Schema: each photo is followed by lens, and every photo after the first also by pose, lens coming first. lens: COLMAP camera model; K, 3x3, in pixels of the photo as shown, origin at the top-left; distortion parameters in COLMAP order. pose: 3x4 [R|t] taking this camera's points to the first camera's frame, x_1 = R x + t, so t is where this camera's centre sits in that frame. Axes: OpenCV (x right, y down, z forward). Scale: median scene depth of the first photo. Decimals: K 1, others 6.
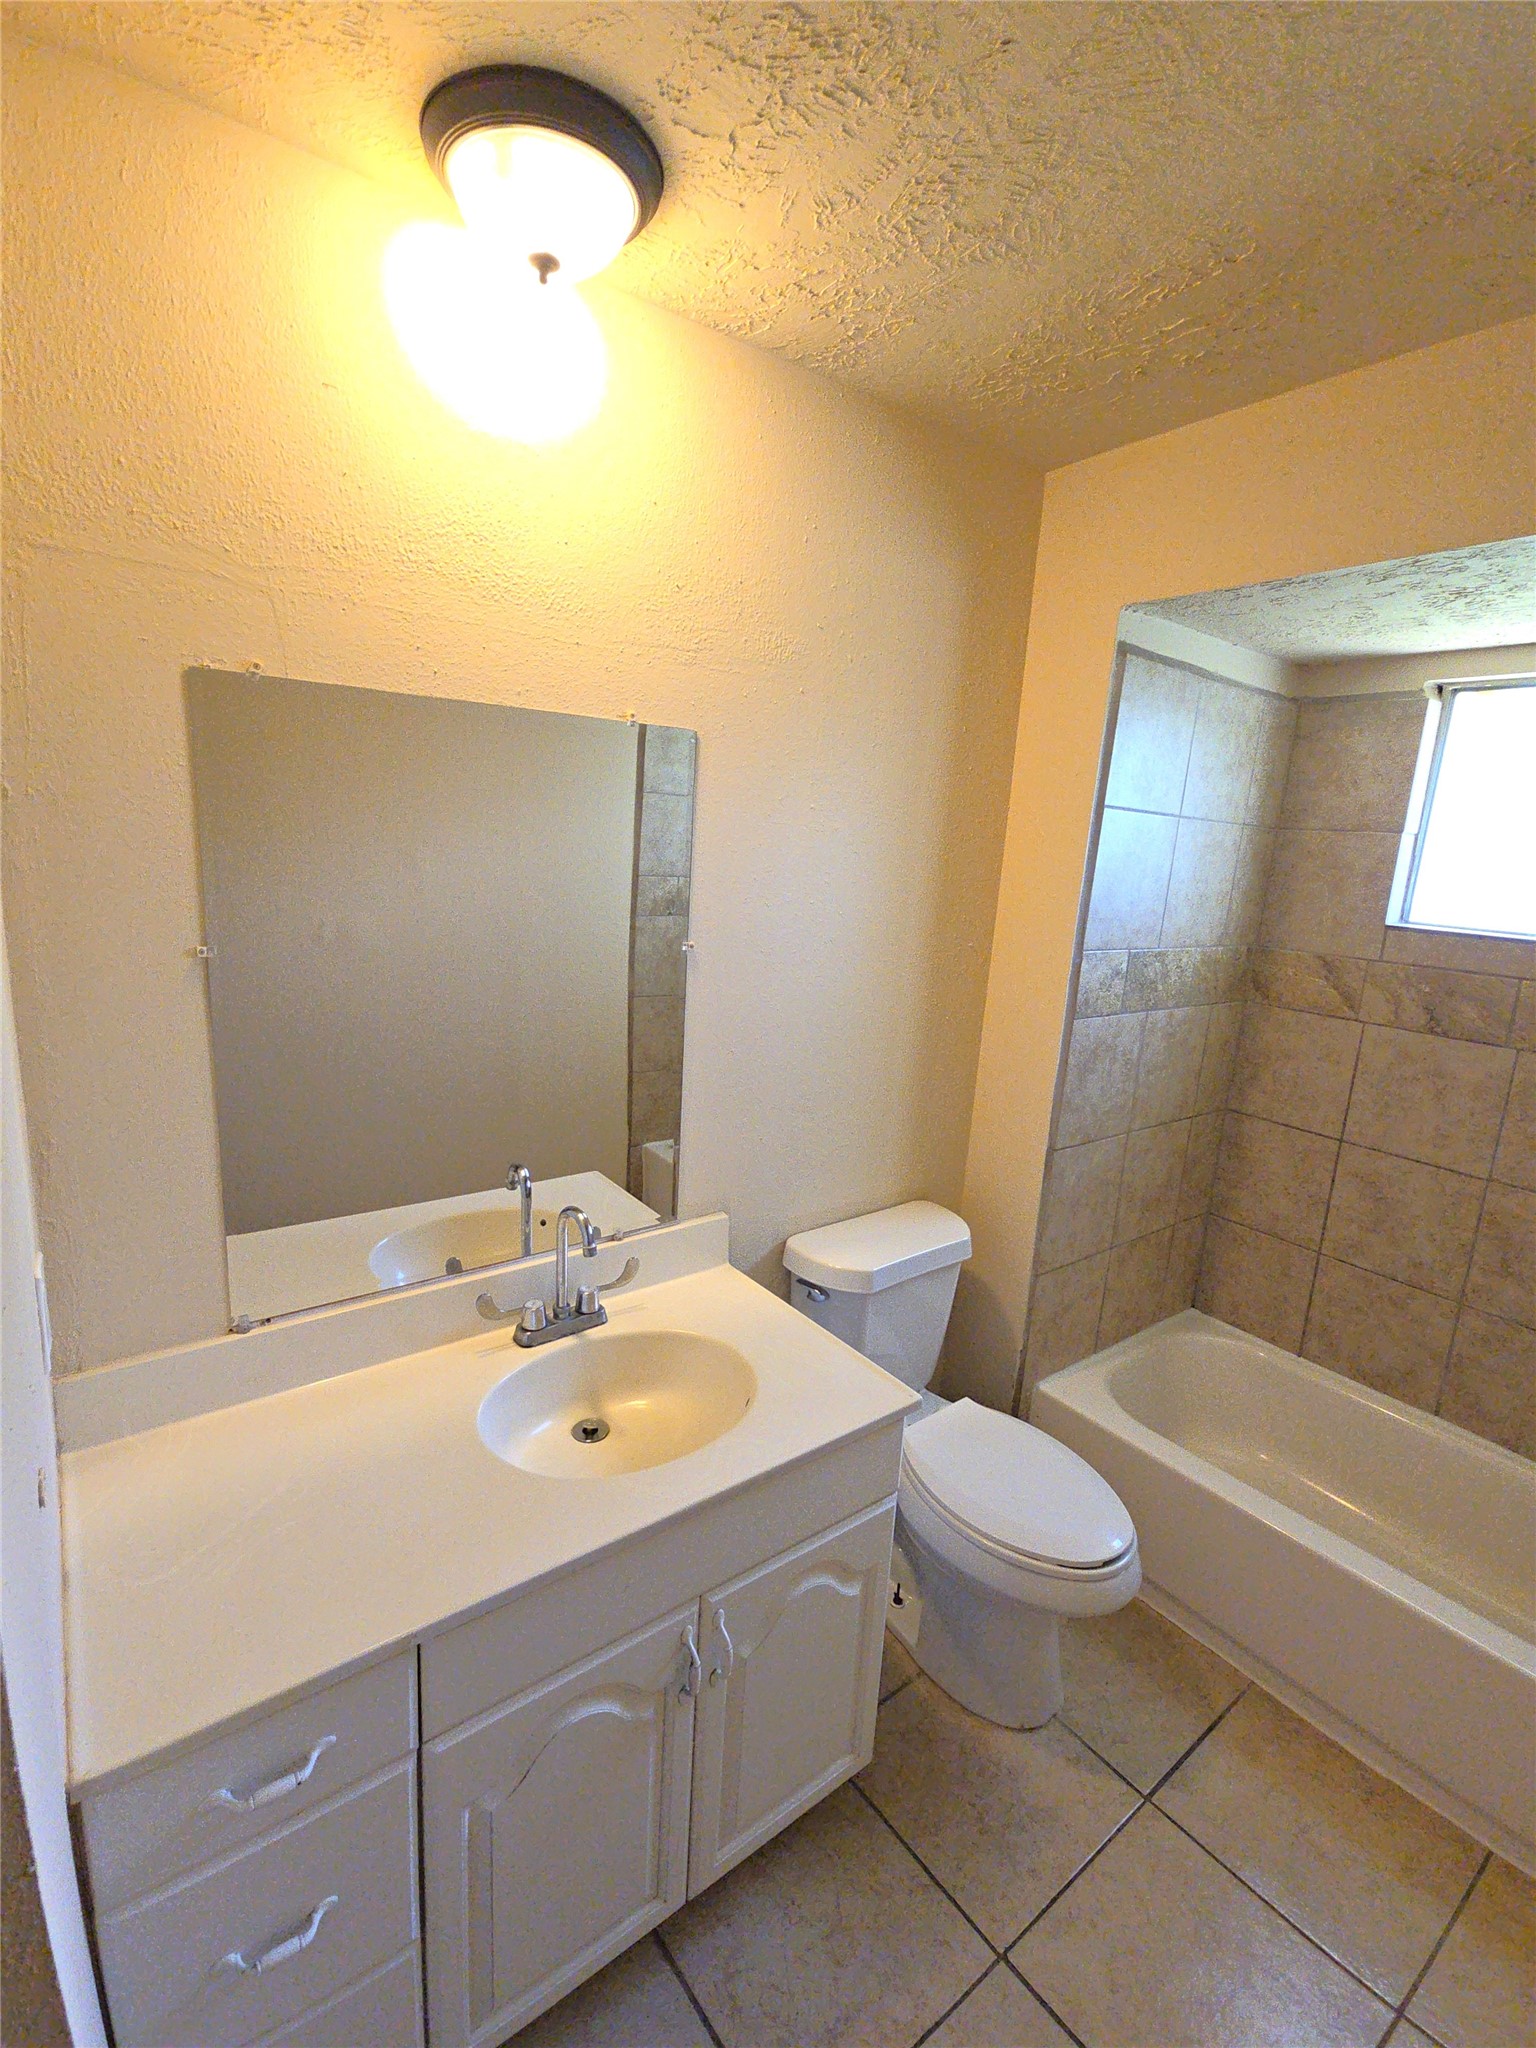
lens RADIAL K [[932.0, 0, 764.5], [0, 932.0, 1035.7], [0, 0, 1]] dist [0.005604, -0.004407]
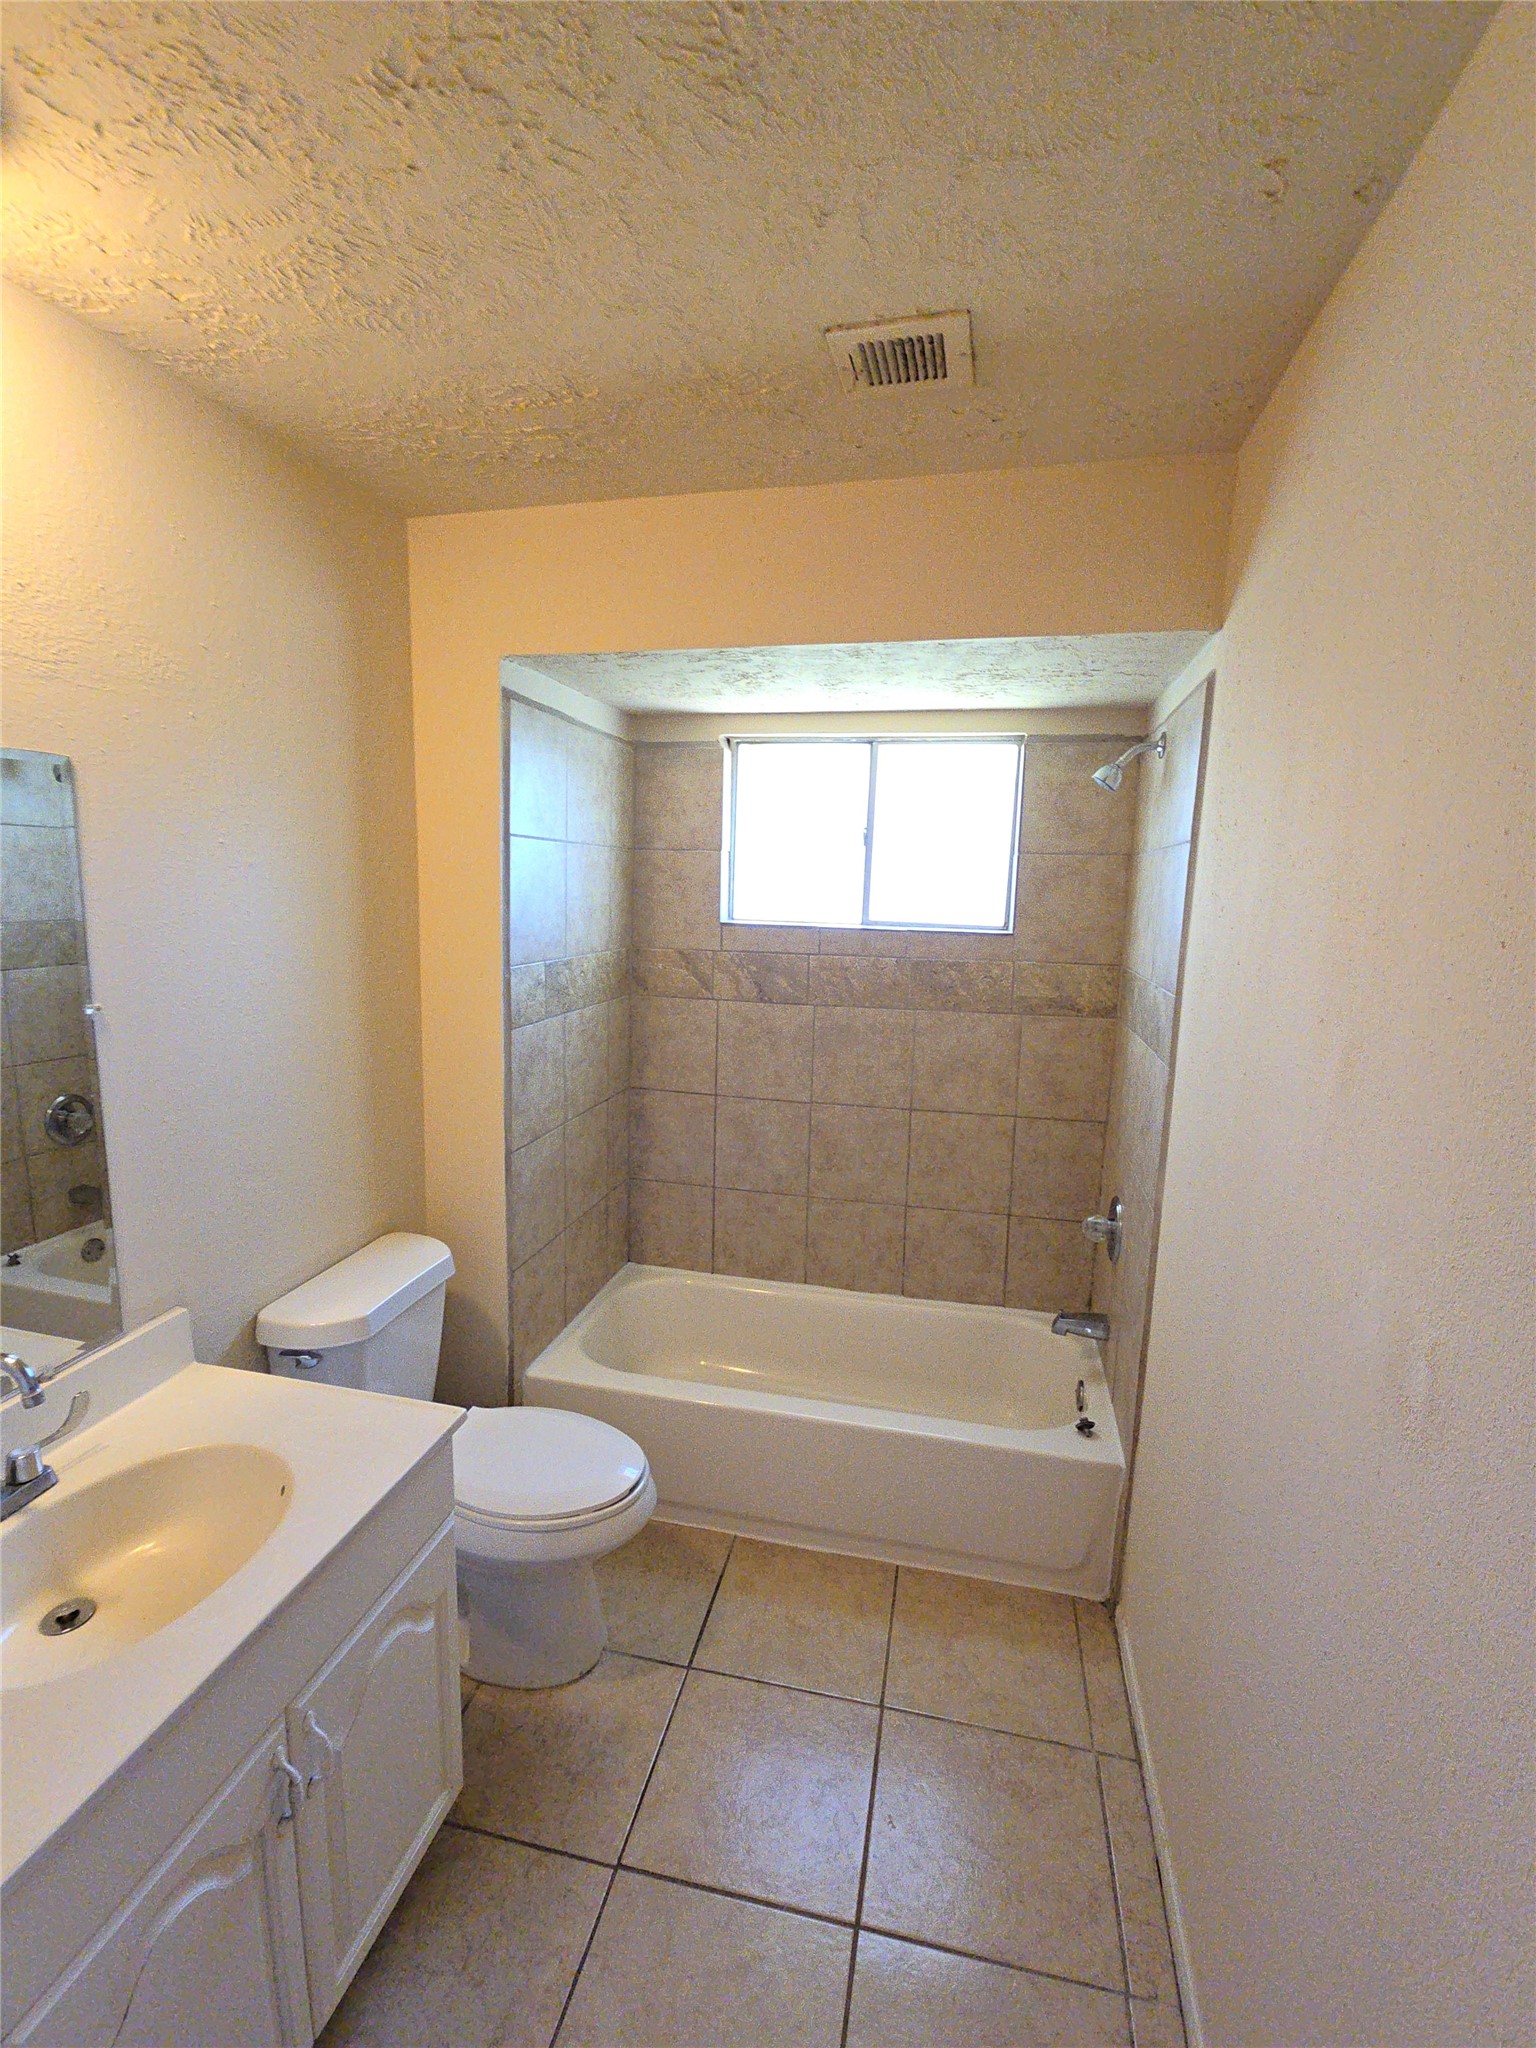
lens RADIAL K [[932.0, 0, 768.2], [0, 932.0, 1039.8], [0, 0, 1]] dist [0.005604, -0.004407]
pose [[0.766573, -0.149723, 0.624458, -0.132678], [0.153195, 0.987001, 0.048589, -0.014647], [-0.623616, 0.058416, 0.779545, -0.035859]]
